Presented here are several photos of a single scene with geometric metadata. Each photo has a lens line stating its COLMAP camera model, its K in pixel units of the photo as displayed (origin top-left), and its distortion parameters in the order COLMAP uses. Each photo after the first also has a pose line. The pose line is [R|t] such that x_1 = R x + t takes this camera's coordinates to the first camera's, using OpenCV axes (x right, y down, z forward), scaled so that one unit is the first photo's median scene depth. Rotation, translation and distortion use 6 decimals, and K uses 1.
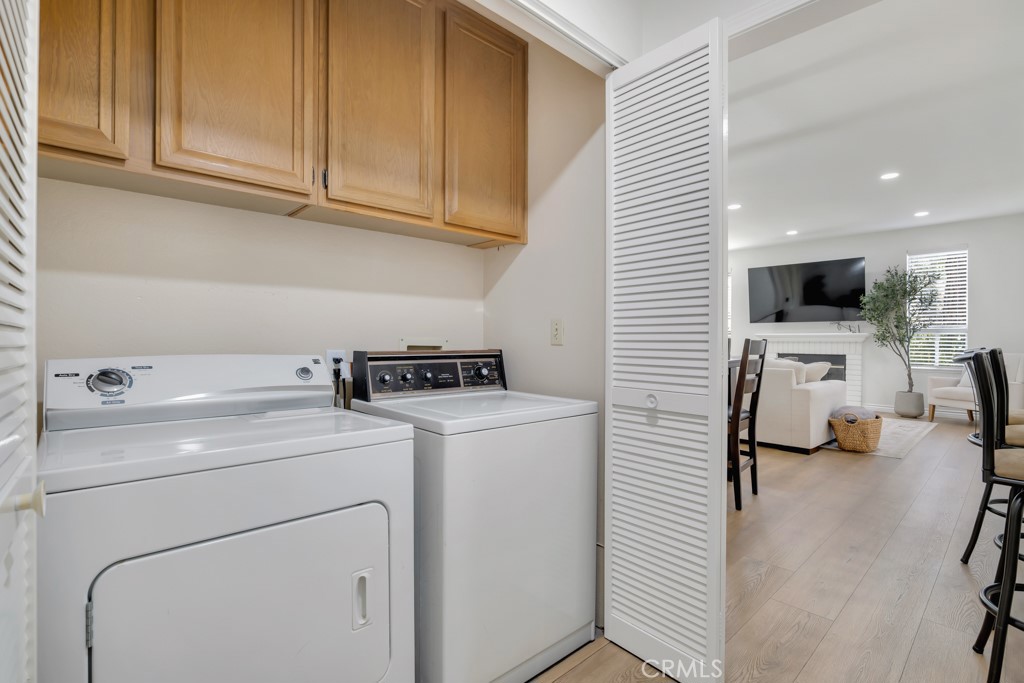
lens RADIAL K [[481.8, 0, 507.6], [0, 481.8, 339.3], [0, 0, 1]] dist [-0.031796, 0.010488]
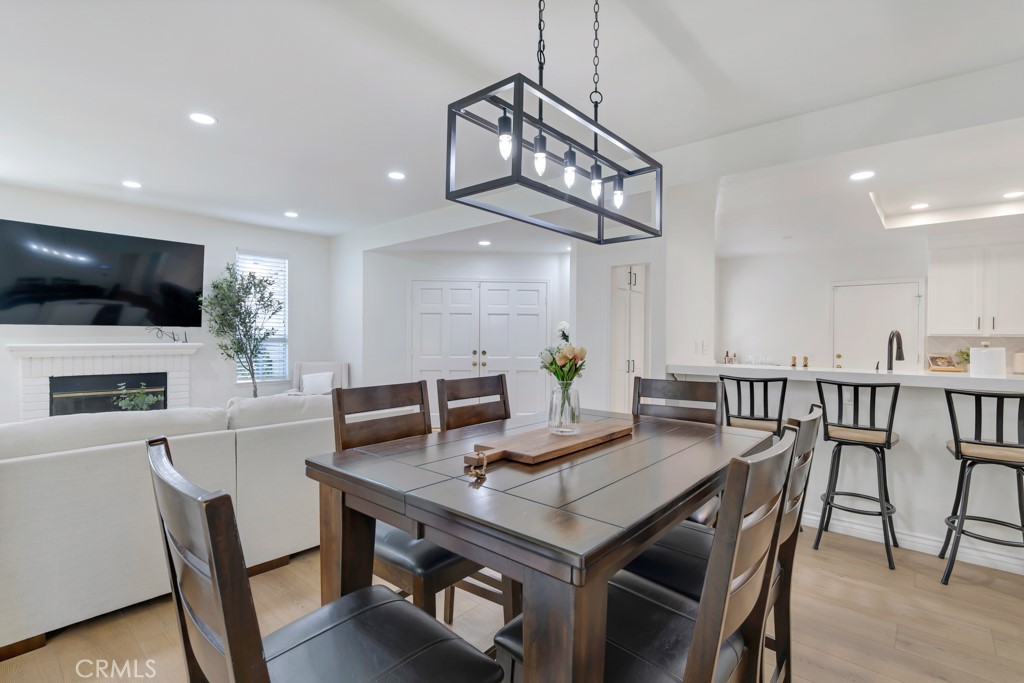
lens RADIAL K [[481.8, 0, 507.6], [0, 481.8, 339.3], [0, 0, 1]] dist [-0.031796, 0.010488]
pose [[-0.123529, -0.003602, 0.992334, -0.084377], [0.001070, 0.999992, 0.003763, -0.021358], [-0.992340, 0.001527, -0.123524, 0.582764]]
